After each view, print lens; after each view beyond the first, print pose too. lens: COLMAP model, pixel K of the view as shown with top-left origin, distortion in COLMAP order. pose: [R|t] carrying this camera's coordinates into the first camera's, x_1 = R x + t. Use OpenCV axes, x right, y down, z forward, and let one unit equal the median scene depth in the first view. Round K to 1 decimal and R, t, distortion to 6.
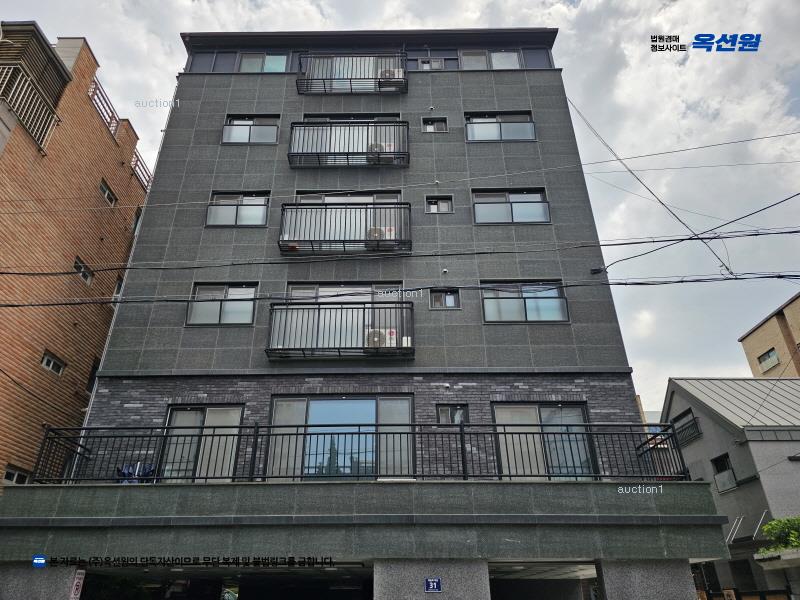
lens RADIAL K [[542.0, 0, 385.1], [0, 542.0, 303.8], [0, 0, 1]] dist [0.062801, -0.052780]
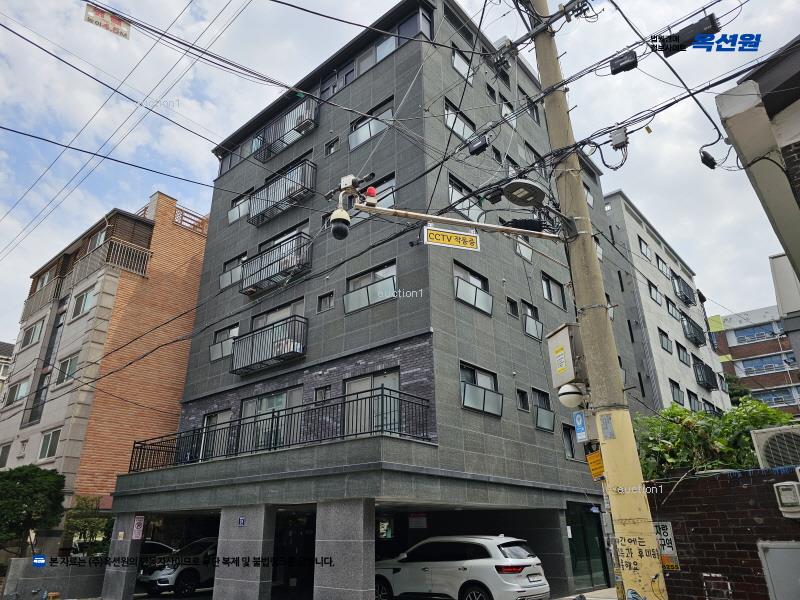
lens RADIAL K [[542.0, 0, 381.3], [0, 542.0, 294.4], [0, 0, 1]] dist [0.062801, -0.052780]
pose [[0.748598, -0.263391, -0.608462, 1.069963], [0.321652, 0.946753, -0.014098, 0.036871], [0.579776, -0.185159, 0.793458, 0.082168]]
